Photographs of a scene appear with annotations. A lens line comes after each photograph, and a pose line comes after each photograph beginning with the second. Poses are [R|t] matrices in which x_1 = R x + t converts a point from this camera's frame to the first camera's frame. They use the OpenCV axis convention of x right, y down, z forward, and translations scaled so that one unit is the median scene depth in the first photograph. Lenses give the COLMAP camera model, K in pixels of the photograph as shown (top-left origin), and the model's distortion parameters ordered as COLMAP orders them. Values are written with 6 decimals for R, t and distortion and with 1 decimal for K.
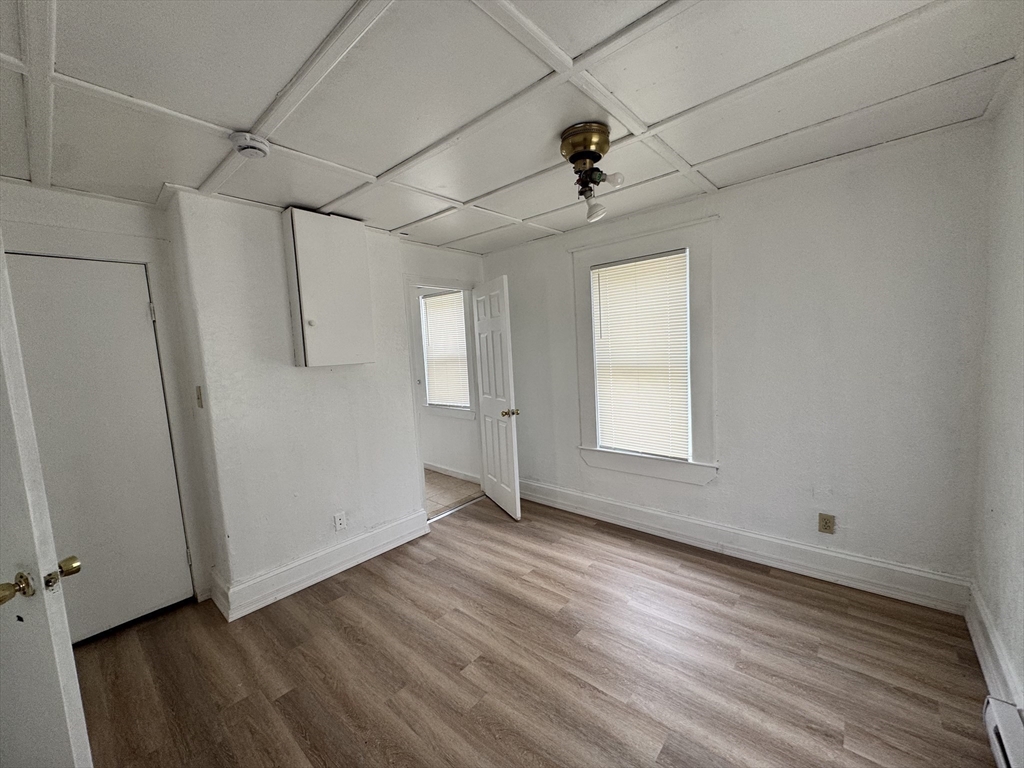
lens RADIAL K [[404.0, 0, 518.0], [0, 404.0, 382.3], [0, 0, 1]] dist [-0.002914, 0.000654]
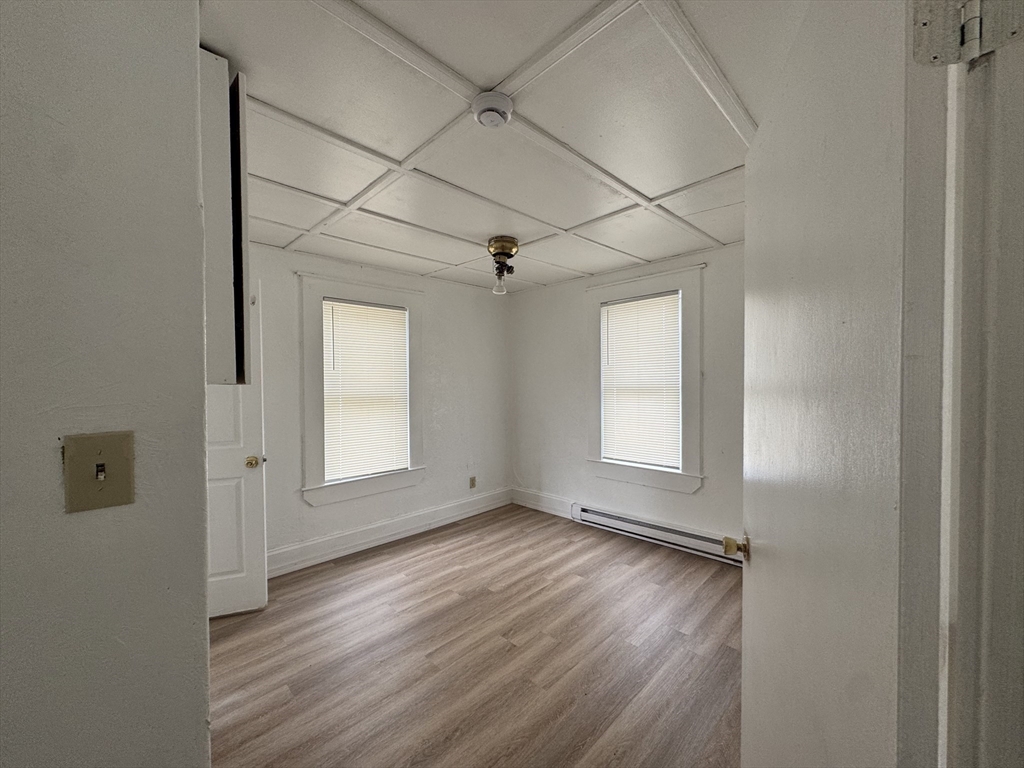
lens RADIAL K [[404.0, 0, 510.6], [0, 404.0, 380.9], [0, 0, 1]] dist [-0.002914, 0.000654]
pose [[0.082711, 0.044618, 0.995574, -0.964268], [0.089723, 0.994607, -0.052028, 0.013070], [-0.992526, 0.093629, 0.078262, 0.621577]]
